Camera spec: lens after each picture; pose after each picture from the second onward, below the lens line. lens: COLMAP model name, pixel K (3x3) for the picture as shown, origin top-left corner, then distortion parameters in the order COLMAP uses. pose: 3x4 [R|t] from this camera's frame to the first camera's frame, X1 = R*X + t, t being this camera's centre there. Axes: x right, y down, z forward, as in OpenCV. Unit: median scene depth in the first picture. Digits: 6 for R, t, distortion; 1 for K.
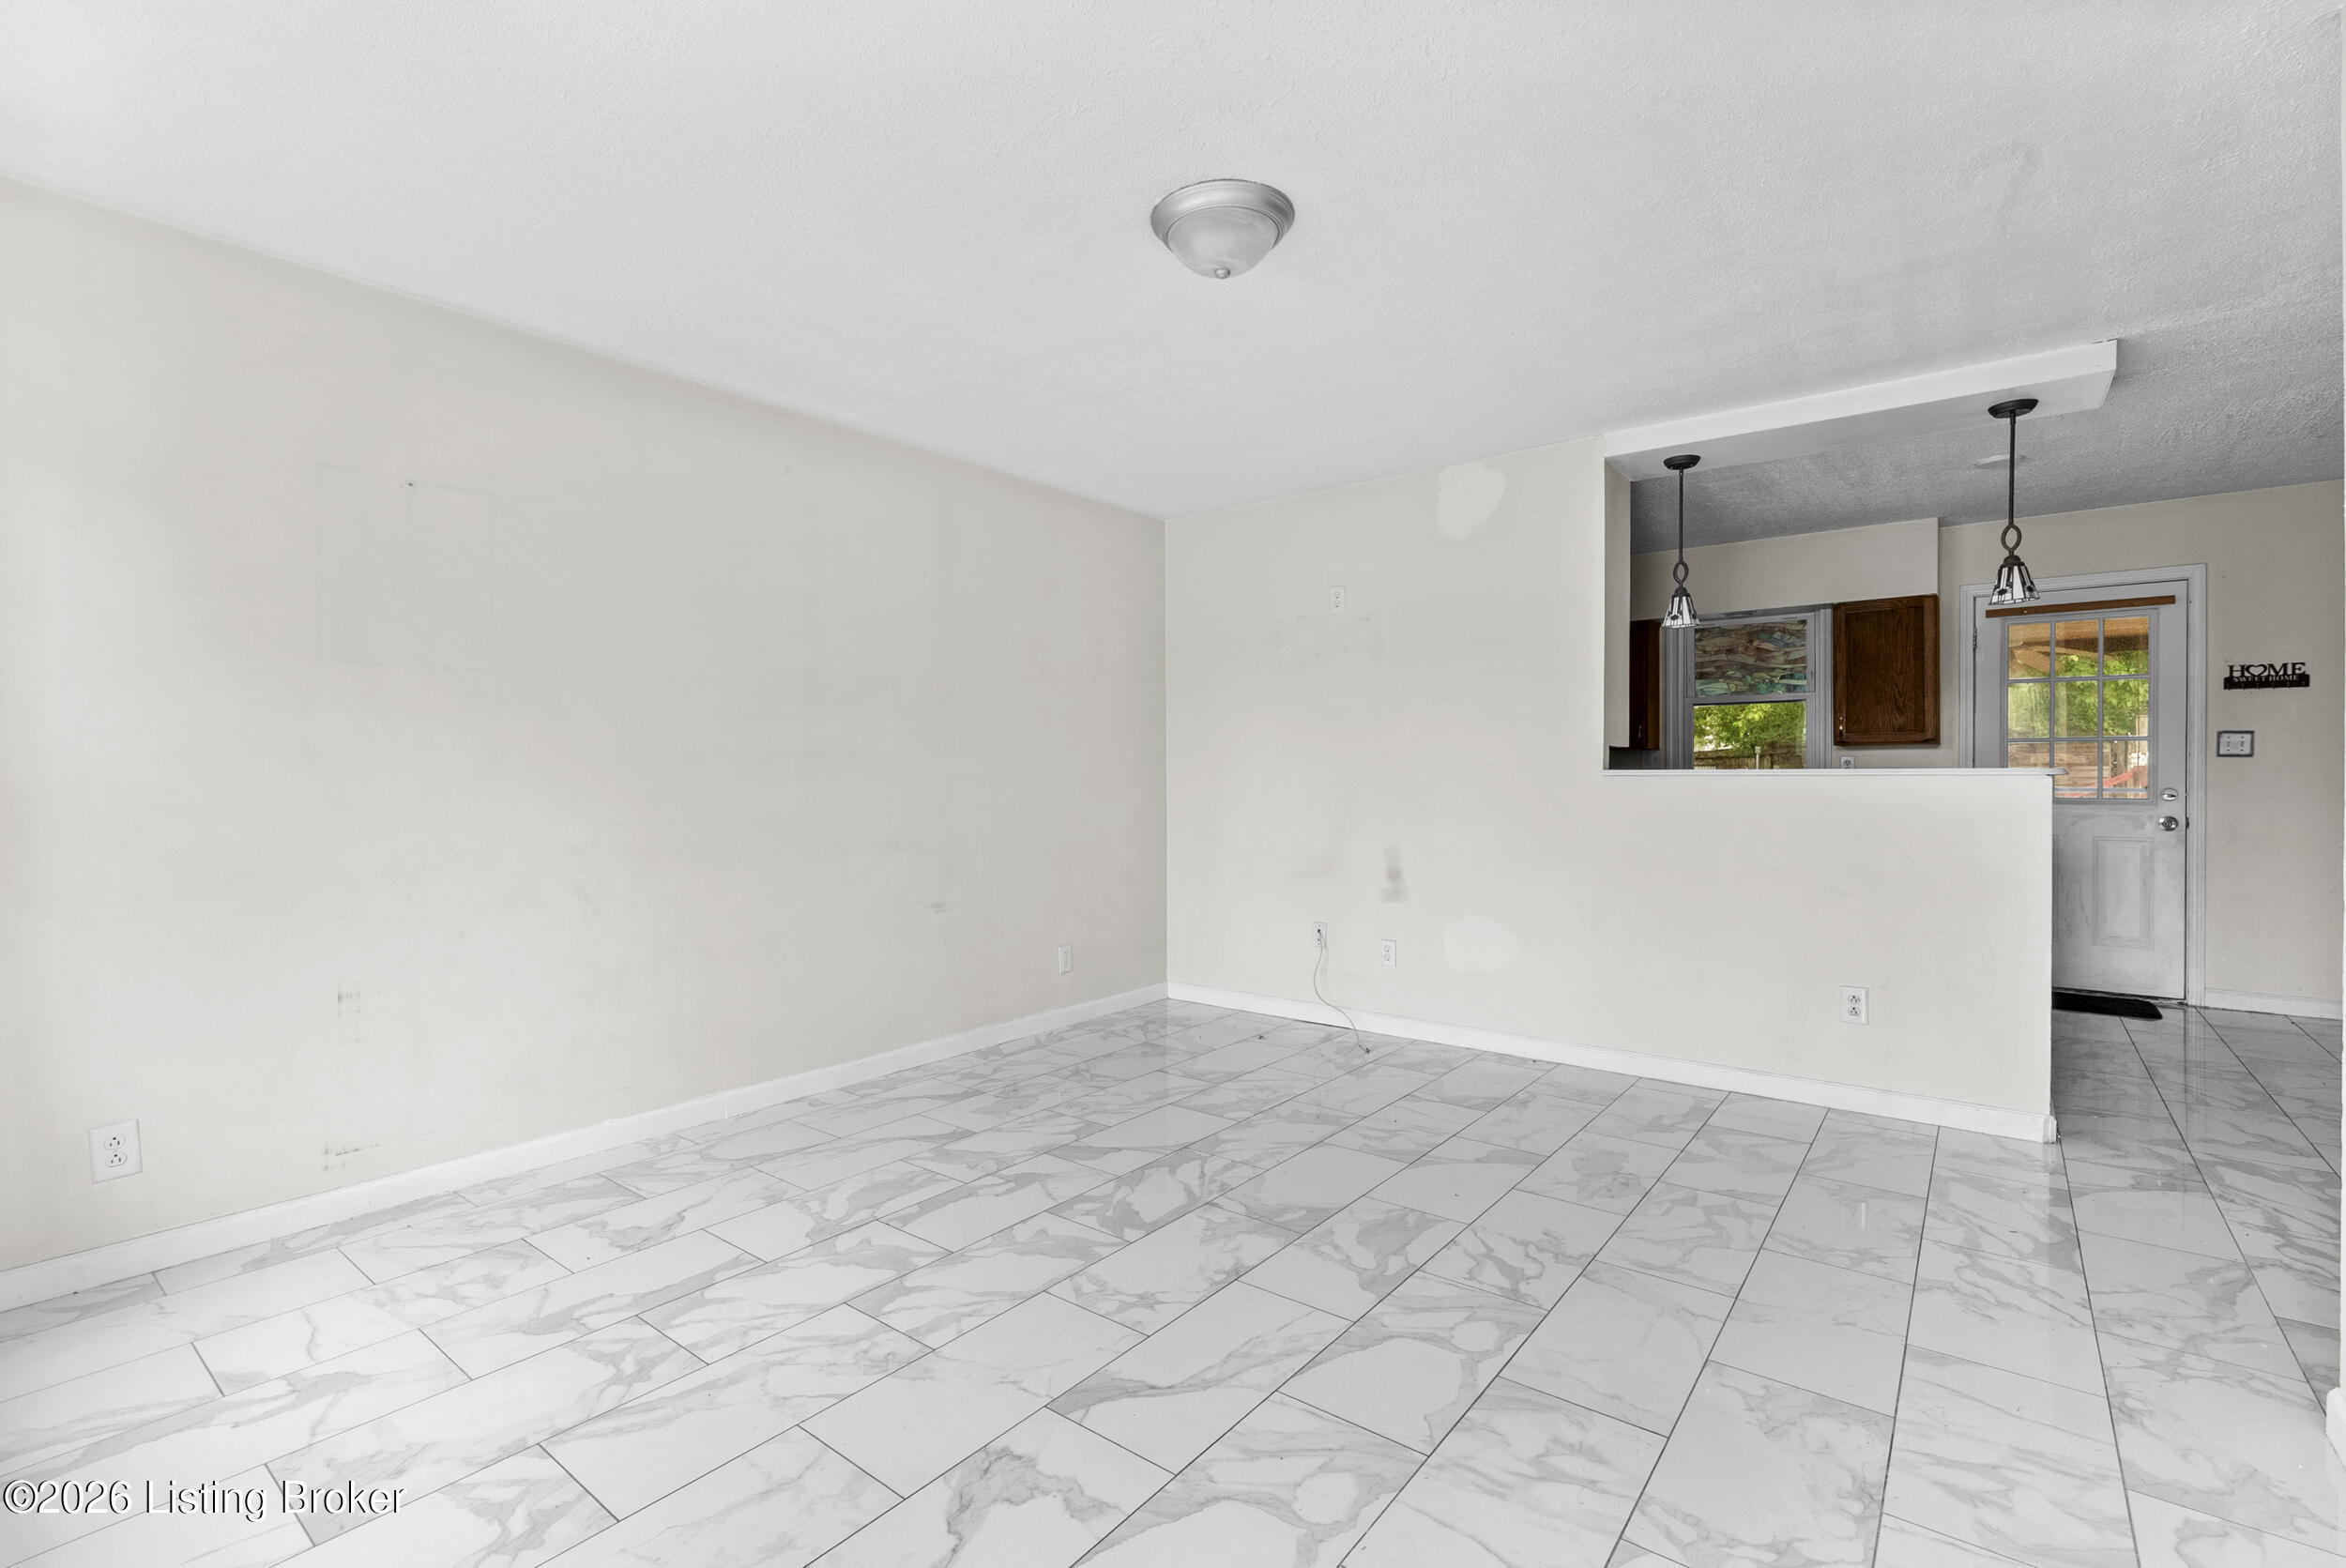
lens RADIAL K [[1070.0, 0, 1173.0], [0, 1070.0, 784.0], [0, 0, 1]] dist [0.000839, -0.000732]
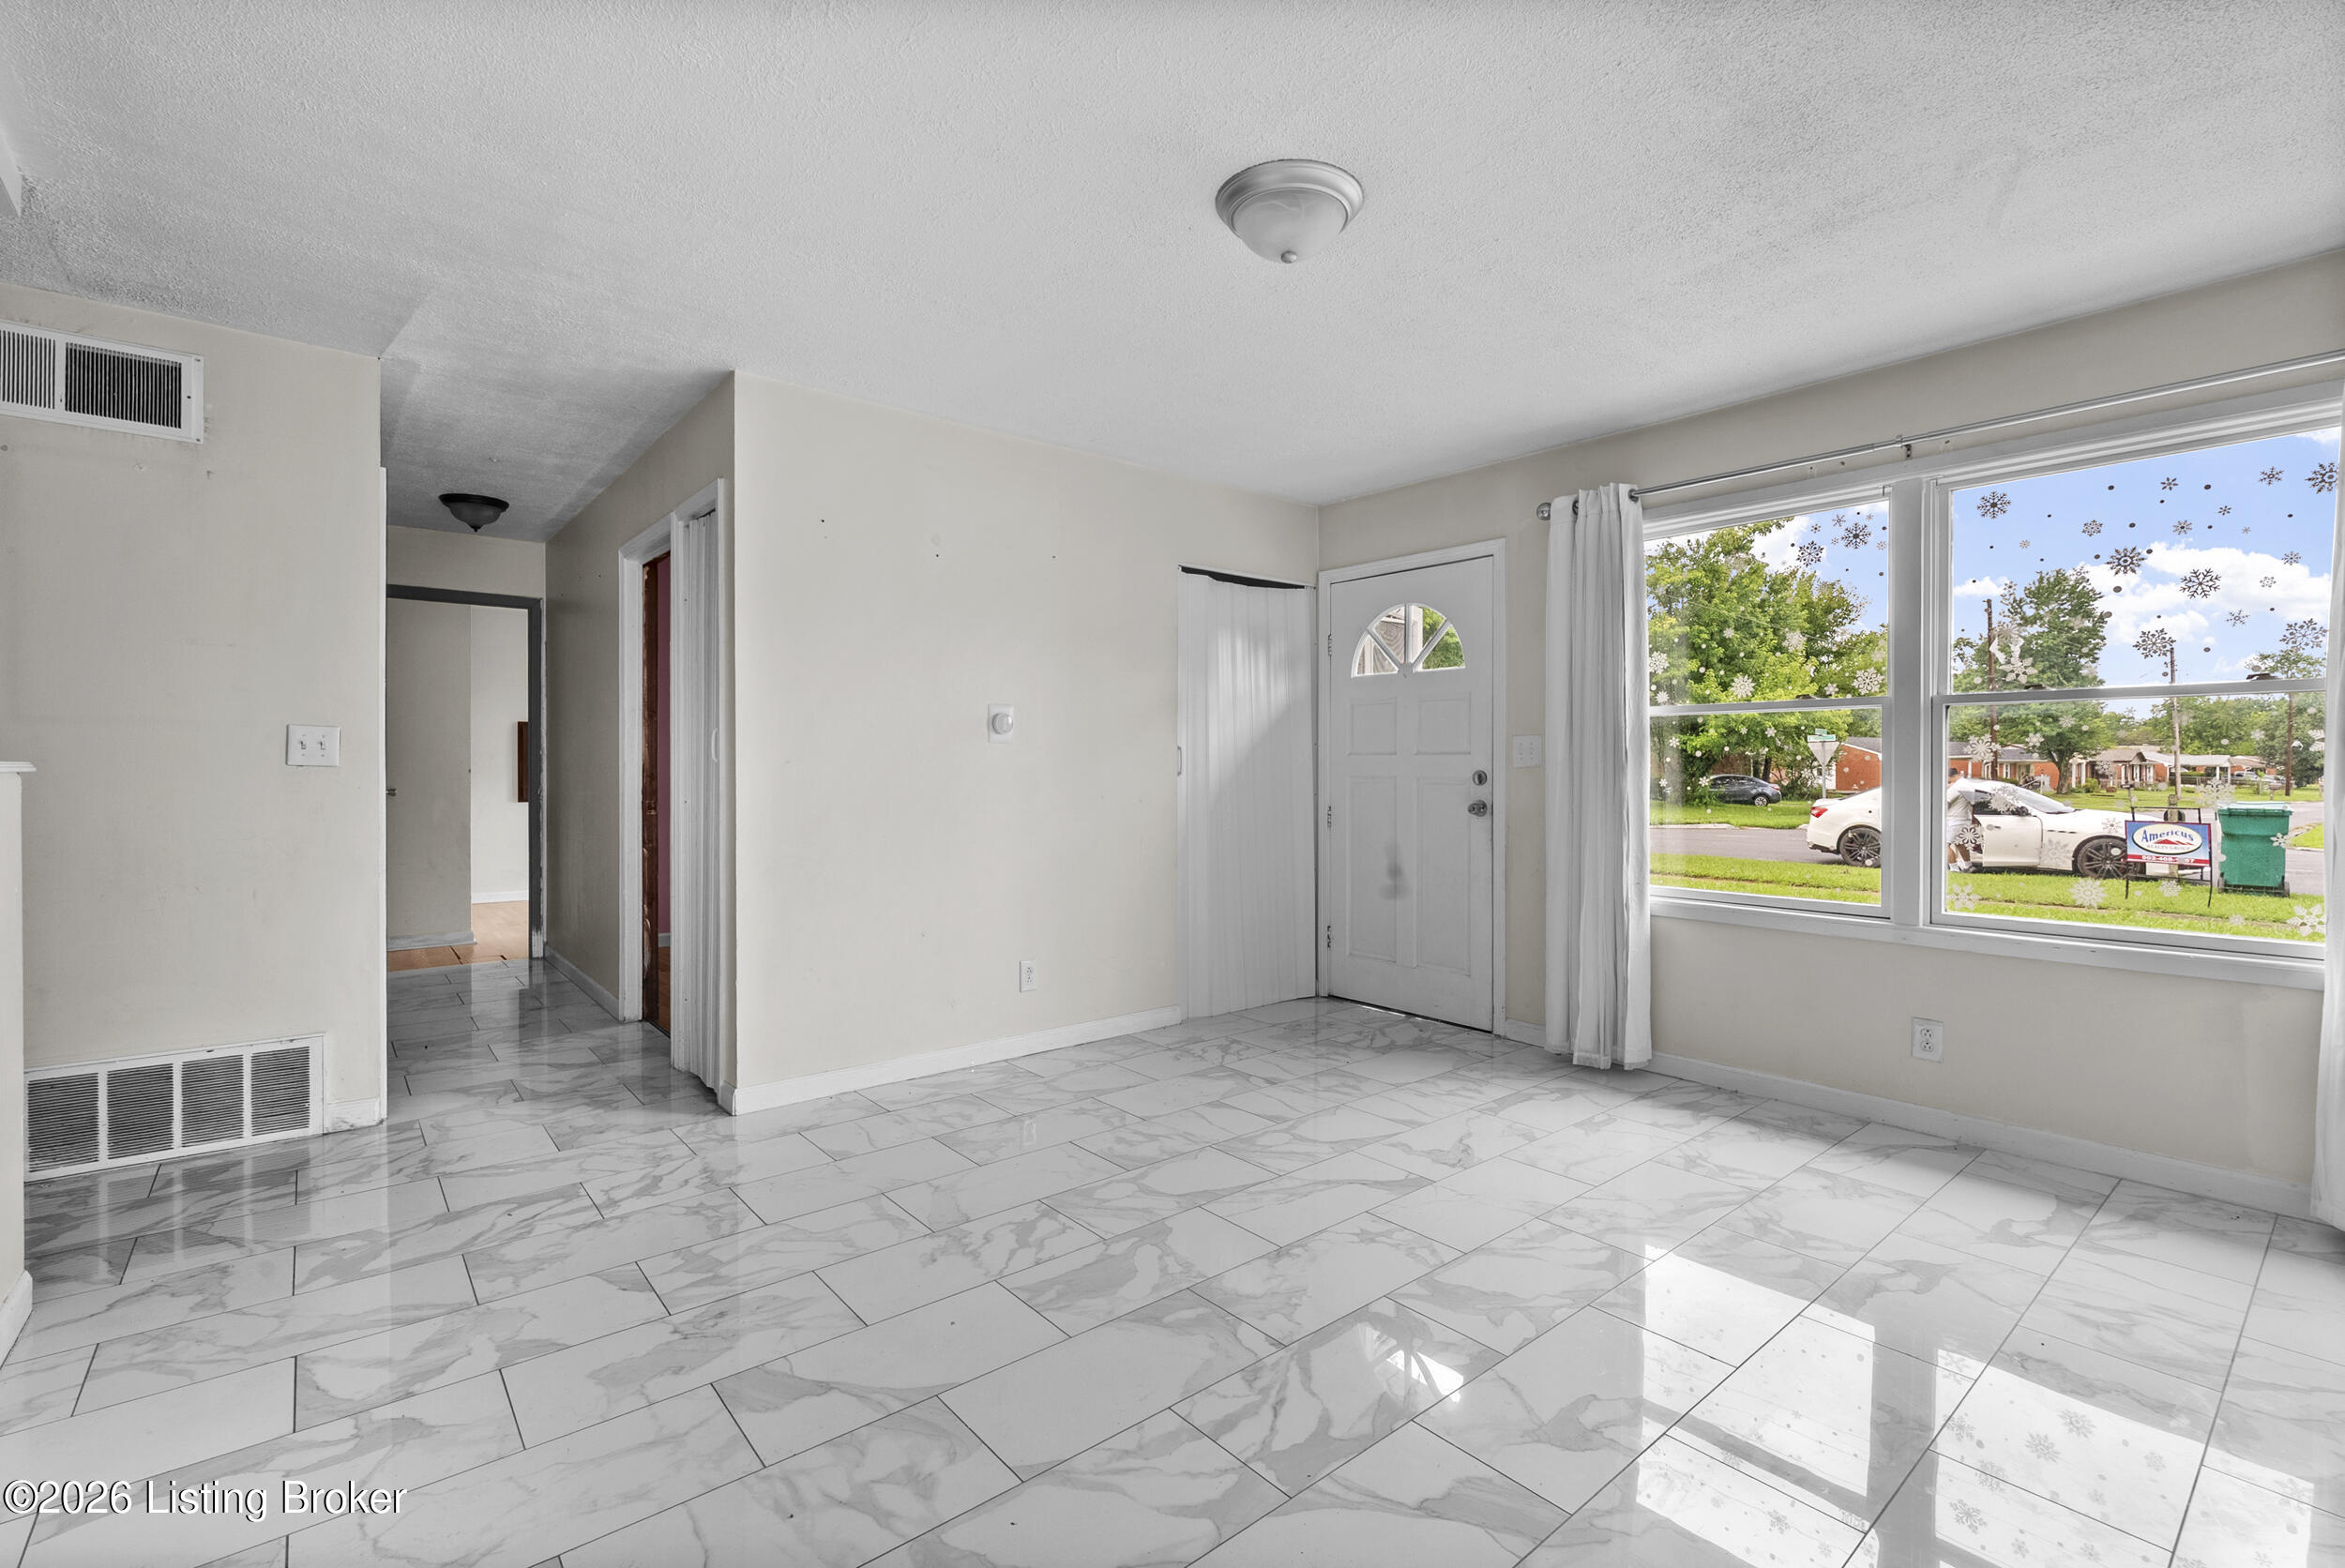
lens RADIAL K [[1069.4, 0, 1172.5], [0, 1069.4, 784.0], [0, 0, 1]] dist [0.000839, -0.000732]
pose [[-0.978947, -0.001479, 0.204109, -0.047503], [0.003591, 0.999694, 0.024465, -0.018602], [-0.204083, 0.024683, -0.978642, 1.927495]]
